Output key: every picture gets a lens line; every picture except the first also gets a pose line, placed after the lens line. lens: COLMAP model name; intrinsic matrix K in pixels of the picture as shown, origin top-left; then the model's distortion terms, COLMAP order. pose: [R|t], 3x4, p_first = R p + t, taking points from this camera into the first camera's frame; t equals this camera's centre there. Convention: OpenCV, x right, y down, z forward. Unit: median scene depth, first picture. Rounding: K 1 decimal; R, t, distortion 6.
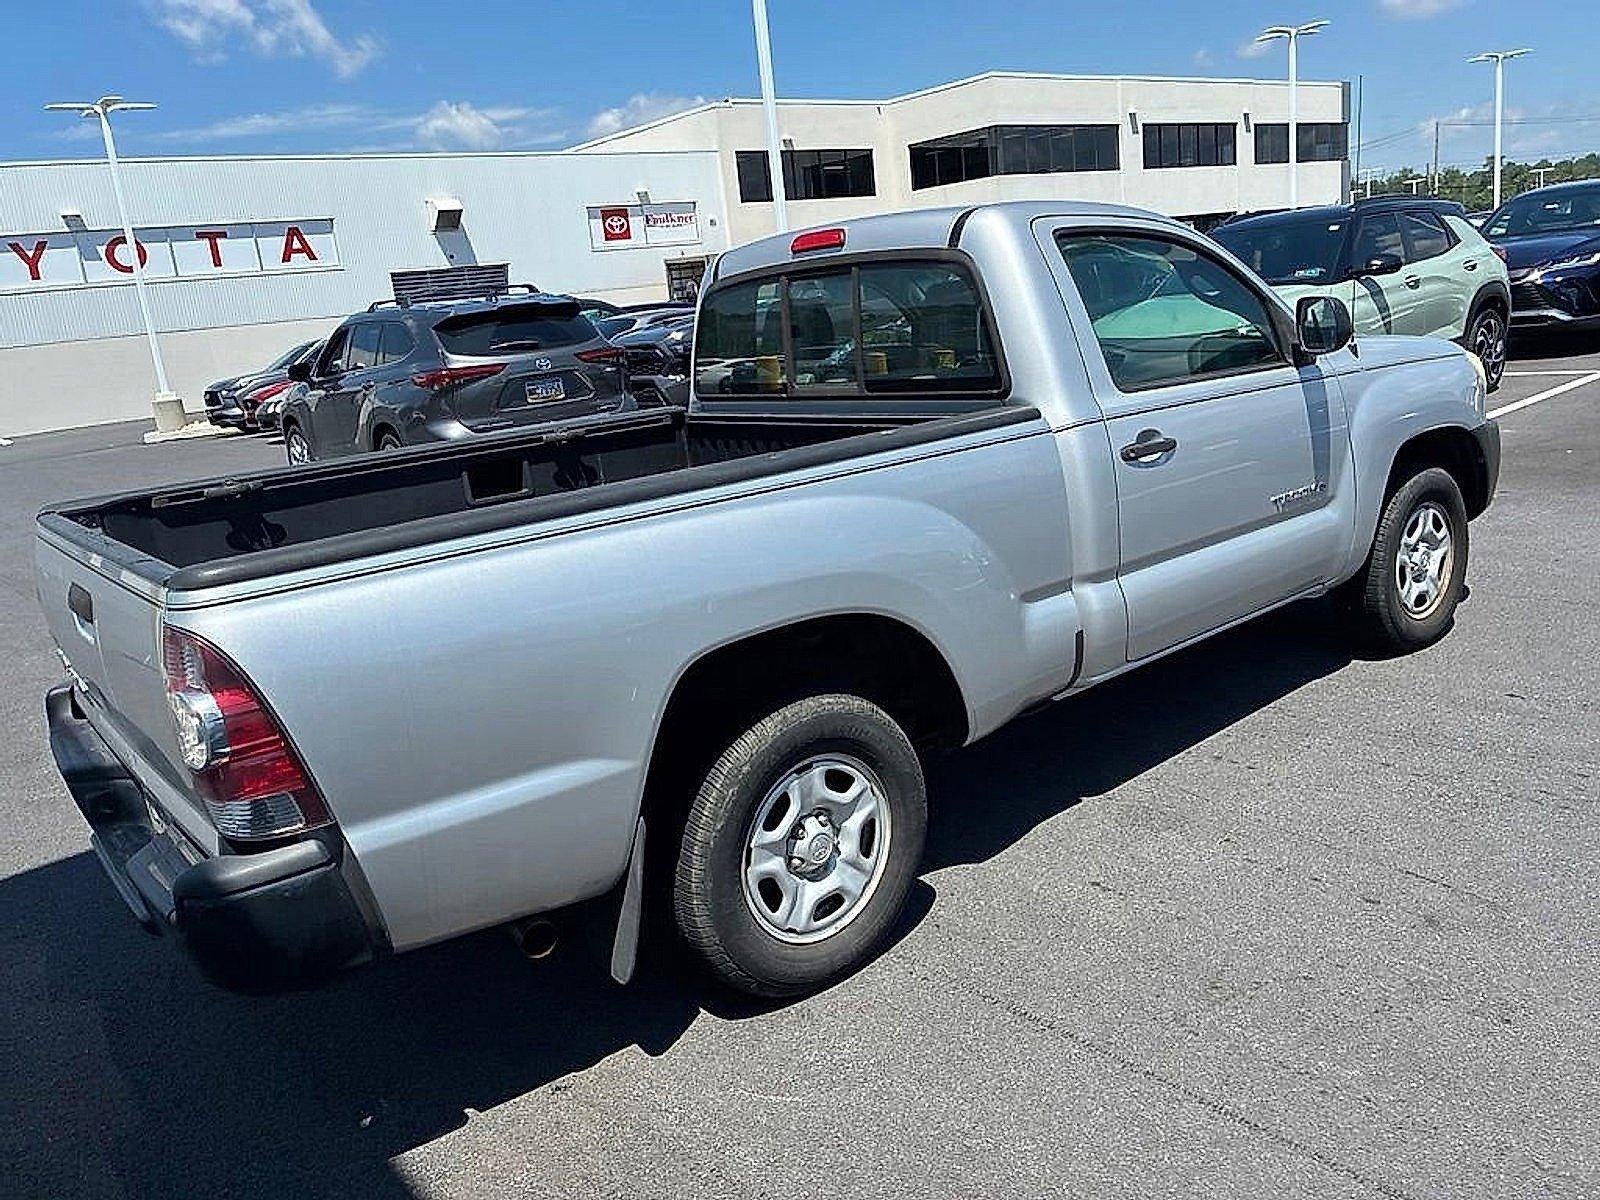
lens RADIAL K [[1215.9, 0, 810.6], [0, 1215.9, 593.7], [0, 0, 1]] dist [0.030268, -0.039490]
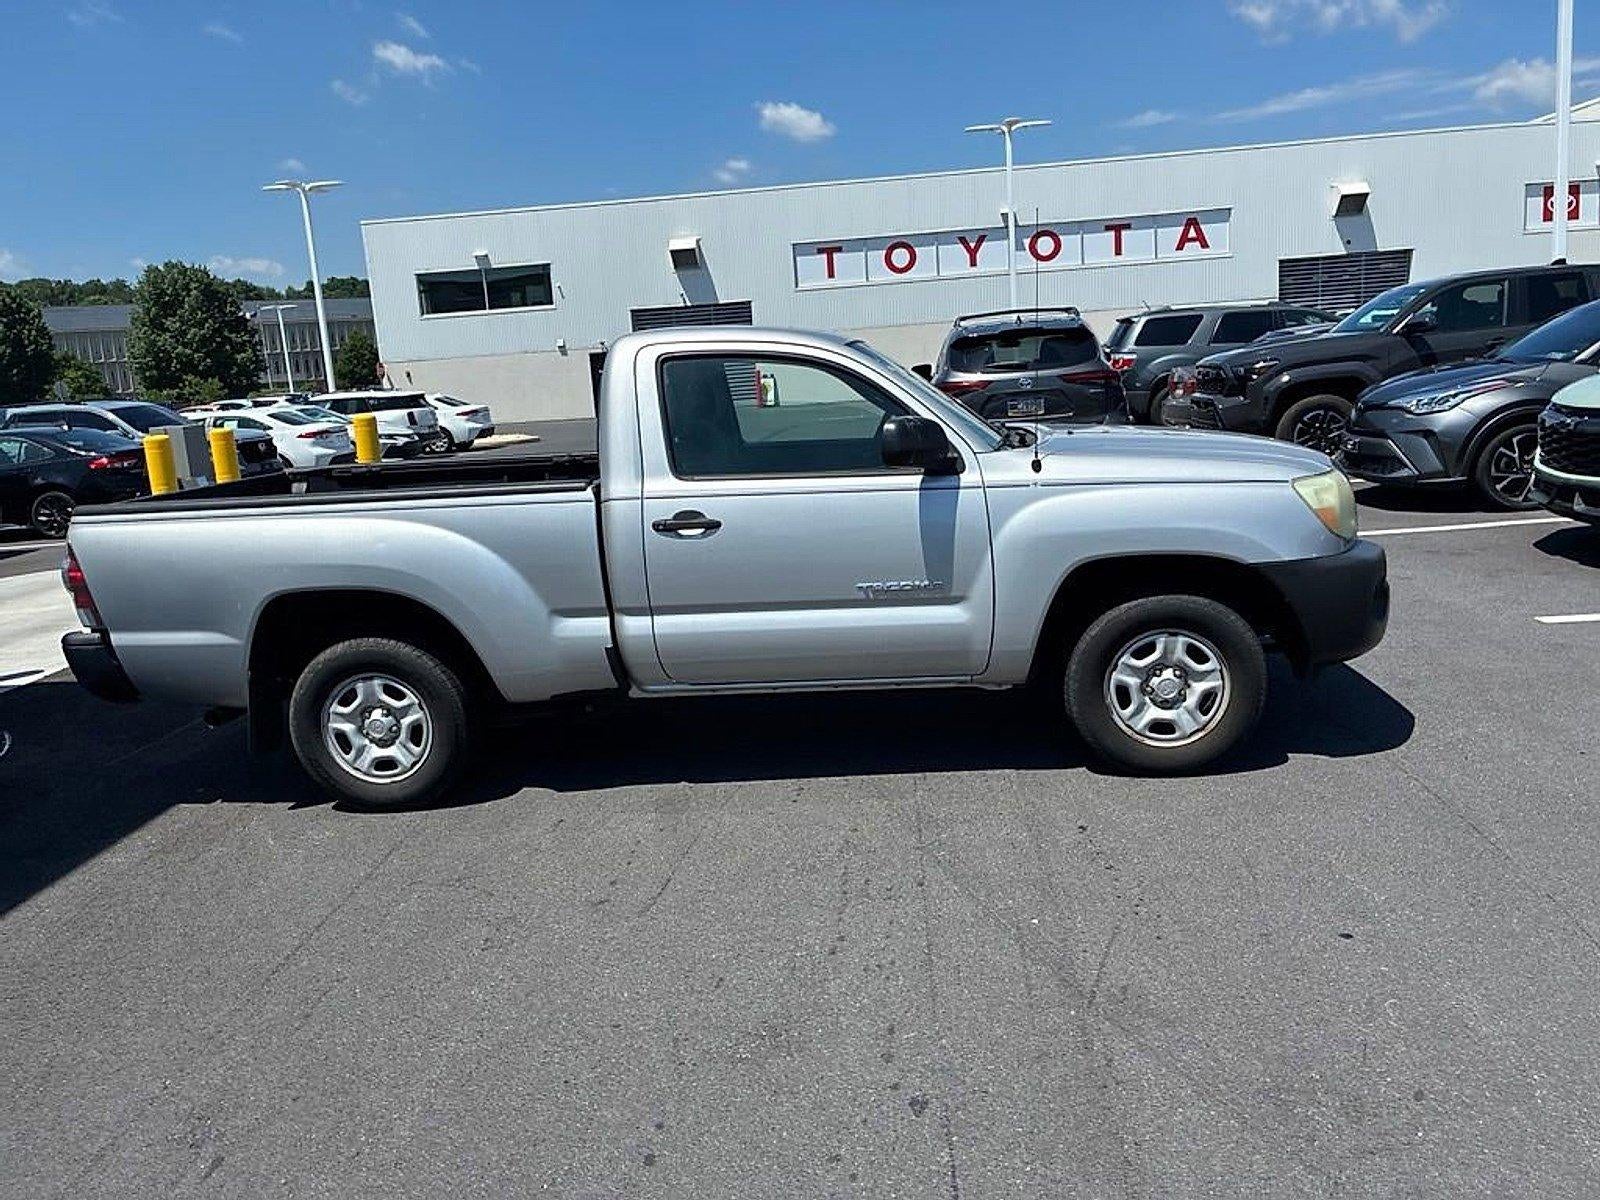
lens RADIAL K [[1215.9, 0, 803.9], [0, 1215.9, 583.0], [0, 0, 1]] dist [0.030268, -0.039490]
pose [[0.717585, 0.182833, -0.672045, 0.911360], [-0.173971, 0.981395, 0.081234, -0.134356], [0.674393, 0.058624, 0.736041, 0.091794]]
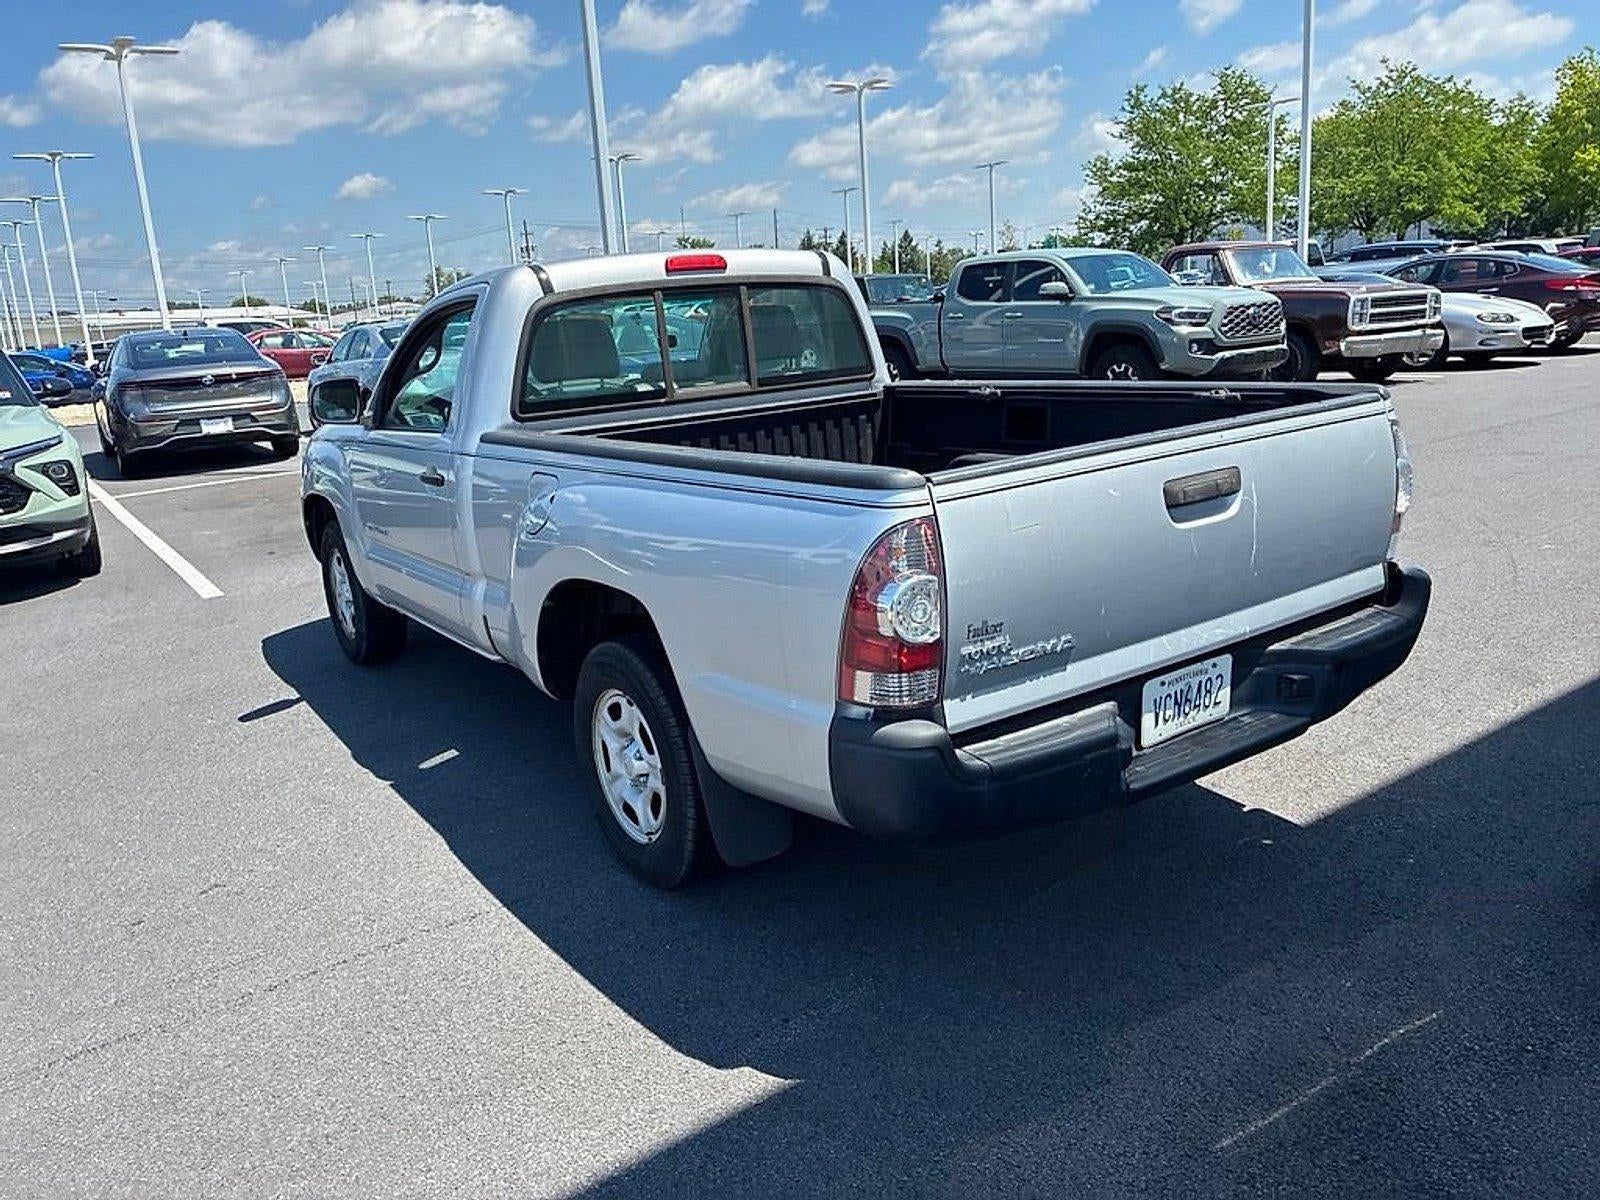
lens RADIAL K [[1215.9, 0, 789.4], [0, 1215.9, 584.1], [0, 0, 1]] dist [0.030268, -0.039490]
pose [[0.092309, -0.125318, 0.987813, -0.946167], [0.296592, 0.950478, 0.092866, -0.065046], [-0.950533, 0.284405, 0.124906, 0.693484]]
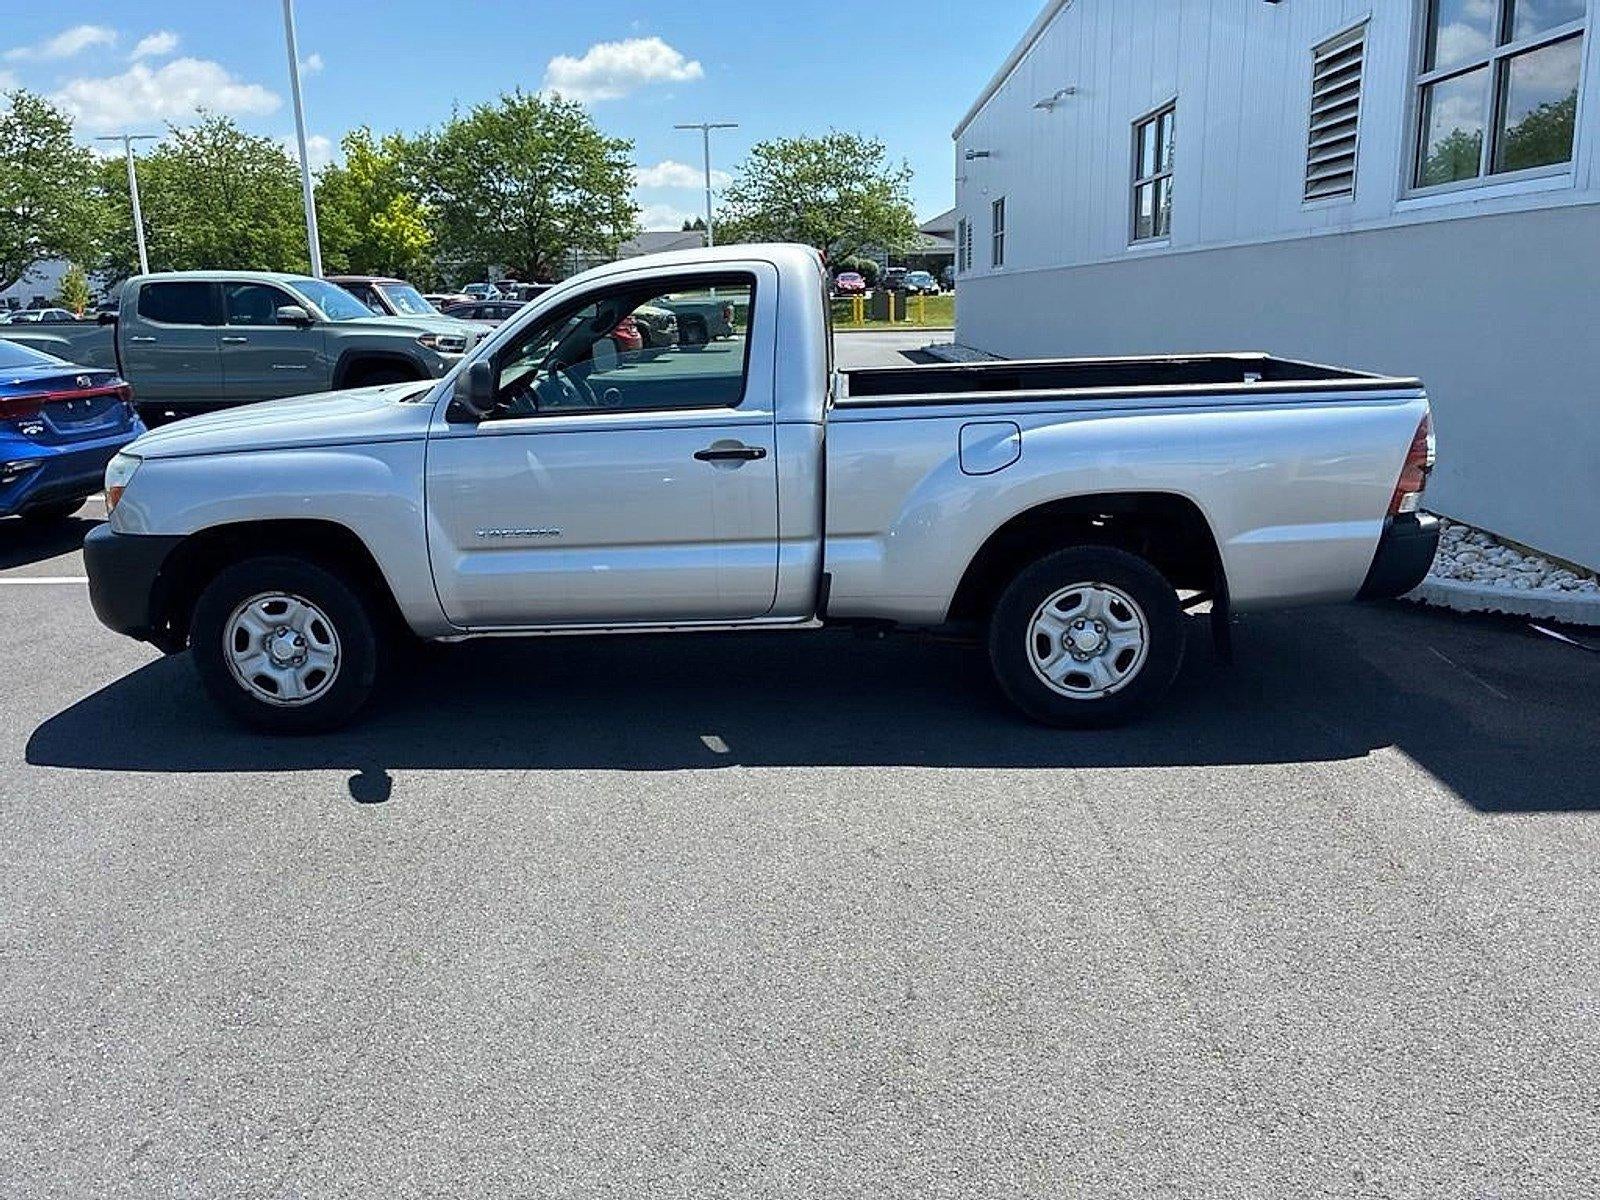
lens RADIAL K [[1215.9, 0, 811.3], [0, 1215.9, 593.1], [0, 0, 1]] dist [0.030268, -0.039490]
pose [[-0.751388, -0.033115, 0.659029, -0.706595], [0.260622, 0.902645, 0.342502, -0.339778], [-0.606212, 0.429110, -0.669606, 1.667398]]
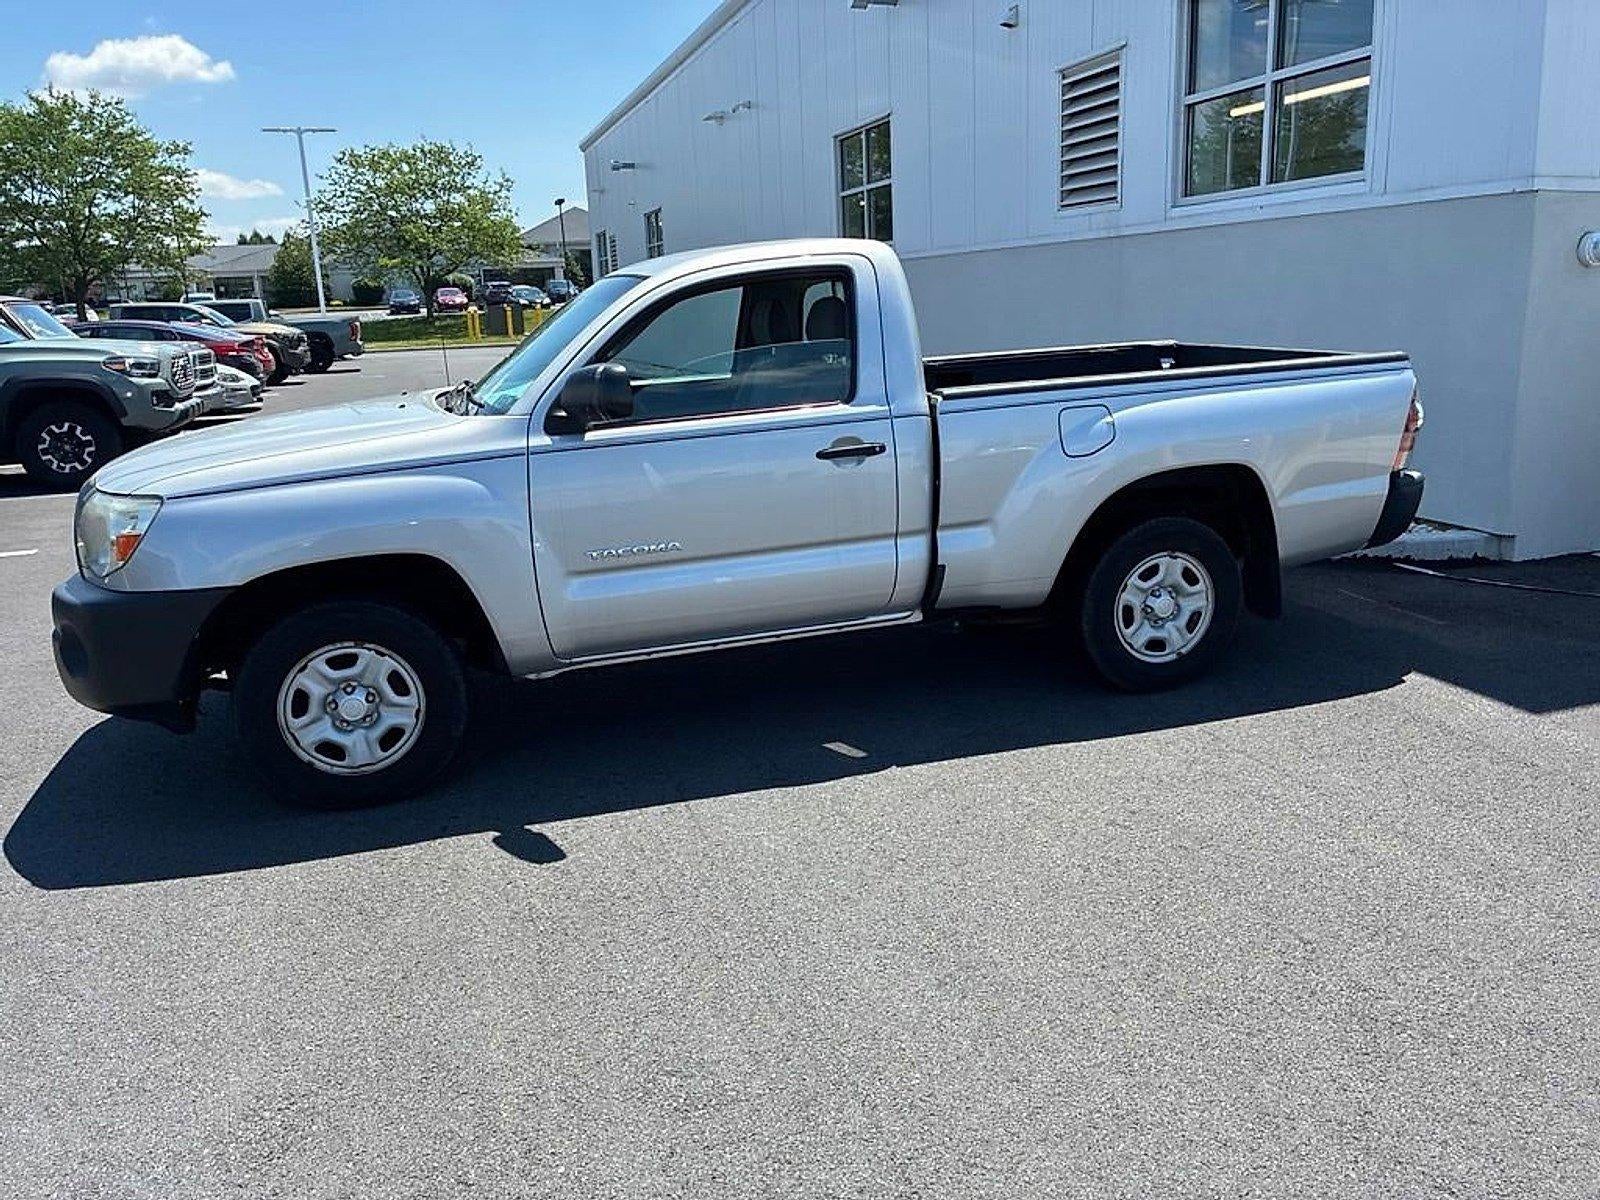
lens RADIAL K [[1215.9, 0, 814.4], [0, 1215.9, 590.0], [0, 0, 1]] dist [0.030268, -0.039490]
pose [[-0.919692, 0.055139, 0.388751, -0.368248], [0.225985, 0.883997, 0.409244, -0.418217], [-0.321089, 0.464230, -0.825465, 1.841036]]
